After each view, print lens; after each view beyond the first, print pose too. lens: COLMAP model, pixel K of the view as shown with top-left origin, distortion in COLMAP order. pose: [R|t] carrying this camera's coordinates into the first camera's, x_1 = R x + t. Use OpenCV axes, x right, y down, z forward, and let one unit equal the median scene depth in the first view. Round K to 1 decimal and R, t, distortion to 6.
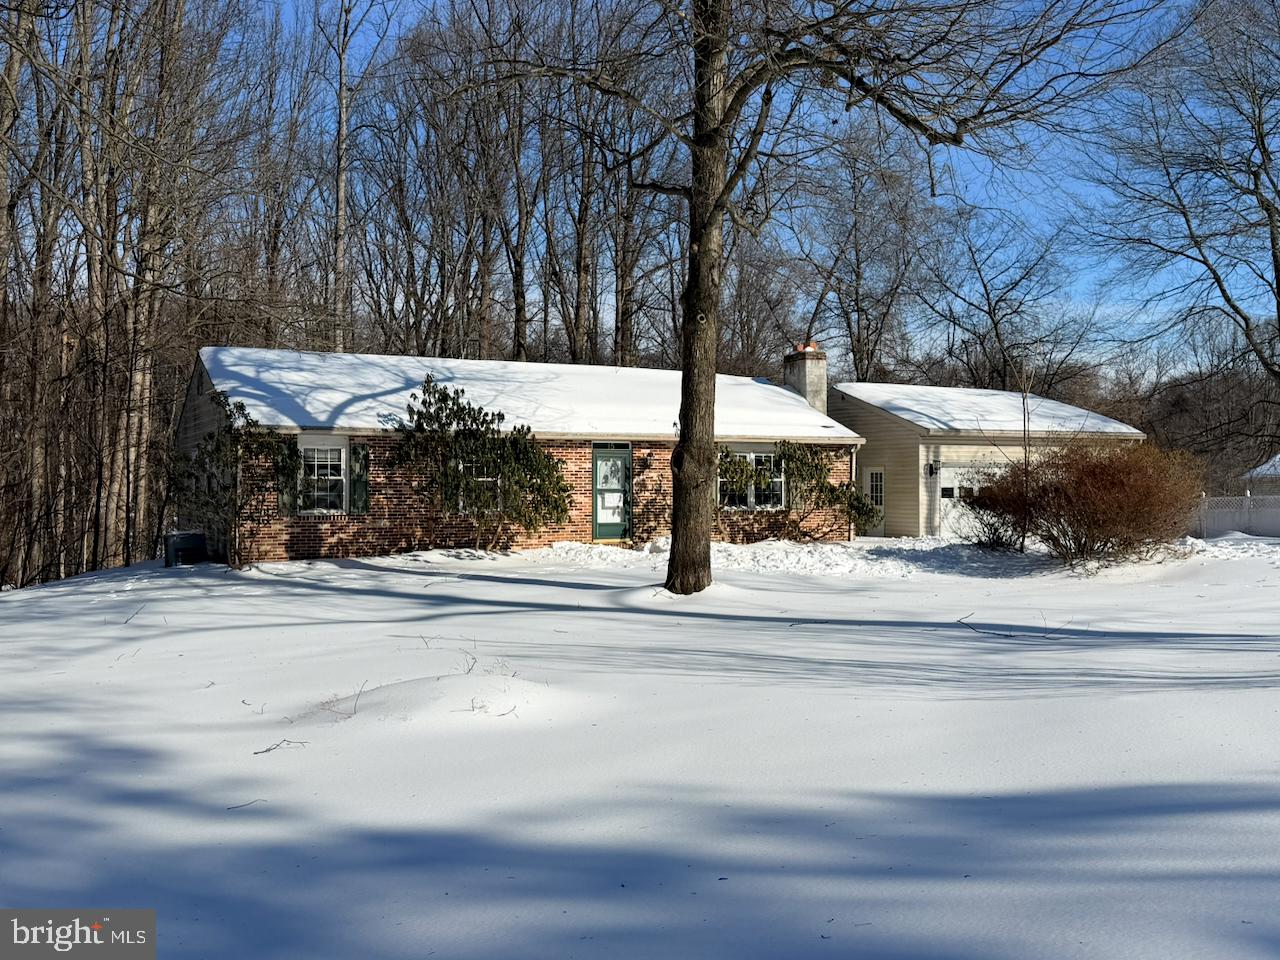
lens RADIAL K [[1289.7, 0, 638.3], [0, 1289.7, 479.3], [0, 0, 1]] dist [0.015184, 0.000000]
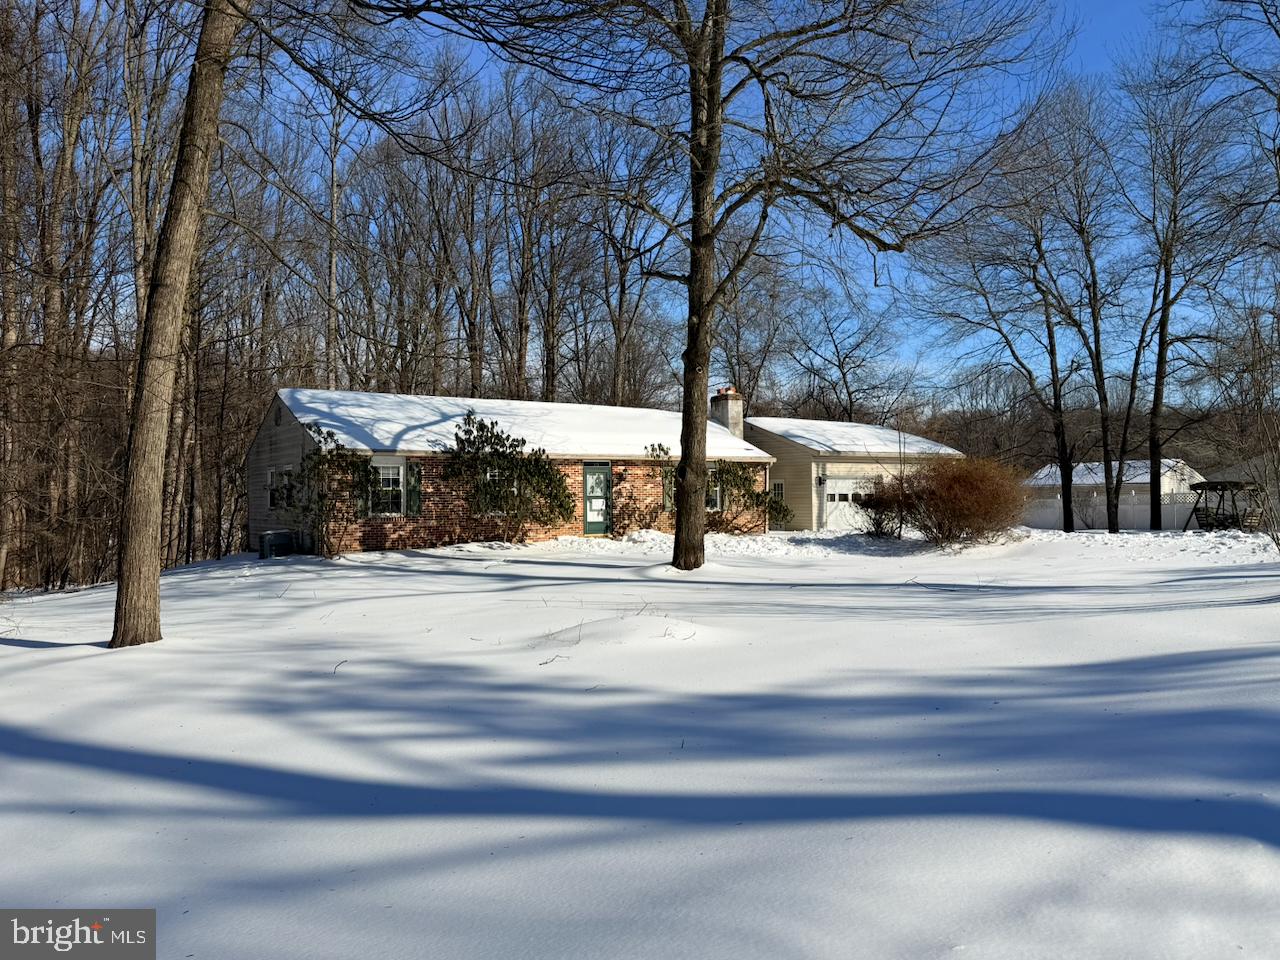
lens RADIAL K [[1017.5, 0, 641.4], [0, 1017.5, 474.3], [0, 0, 1]] dist [0.054934, 0.016151]
pose [[0.992805, -0.004845, 0.119648, -0.108422], [0.007193, 0.999790, -0.019198, 0.005910], [-0.119530, 0.019921, 0.992631, -0.058567]]
